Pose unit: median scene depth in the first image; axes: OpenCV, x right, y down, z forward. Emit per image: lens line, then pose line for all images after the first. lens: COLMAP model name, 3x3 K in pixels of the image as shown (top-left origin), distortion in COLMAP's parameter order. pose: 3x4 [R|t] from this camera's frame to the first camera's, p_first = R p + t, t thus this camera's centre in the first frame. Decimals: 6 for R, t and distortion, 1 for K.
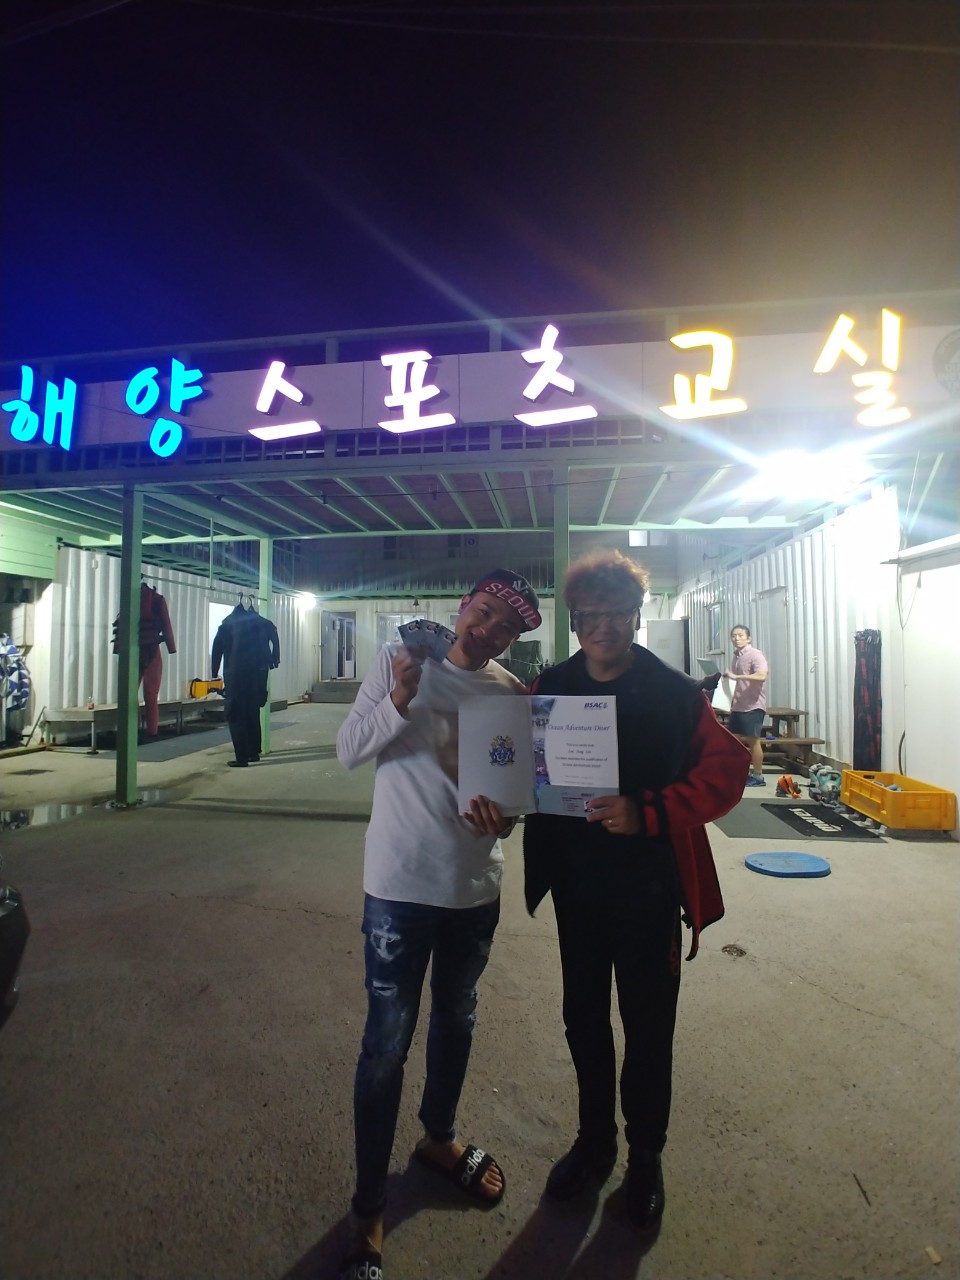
lens RADIAL K [[553.0, 0, 480.0], [0, 553.0, 640.0], [0, 0, 1]] dist [-0.028912, 0.000435]
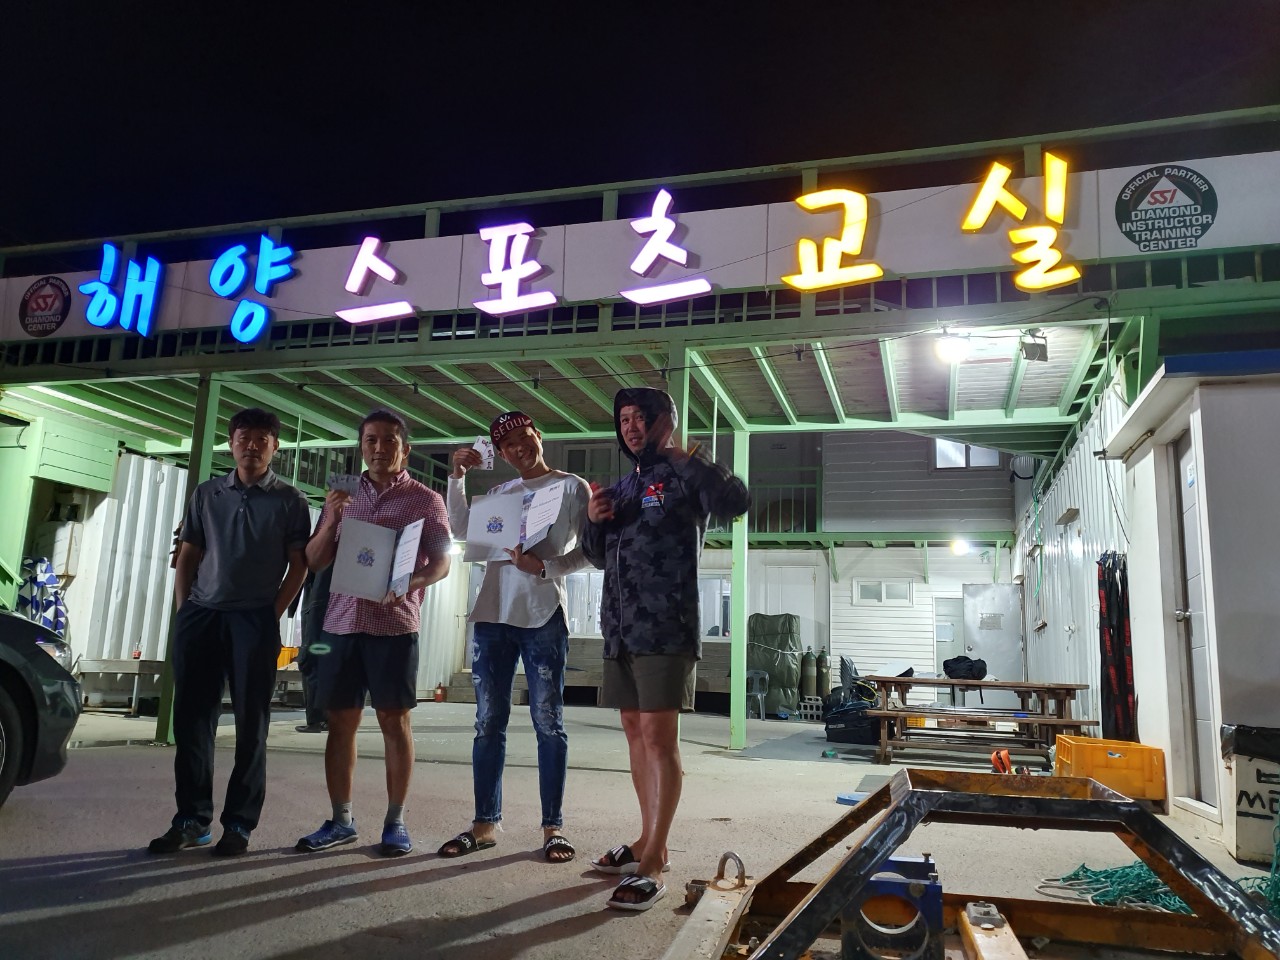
lens RADIAL K [[972.0, 0, 636.8], [0, 972.0, 510.7], [0, 0, 1]] dist [0.000944, 0.002050]
pose [[0.988066, 0.009607, -0.153729, 0.290937], [-0.031585, 0.989482, -0.141169, 0.136390], [0.150756, 0.144340, 0.977977, -0.403121]]
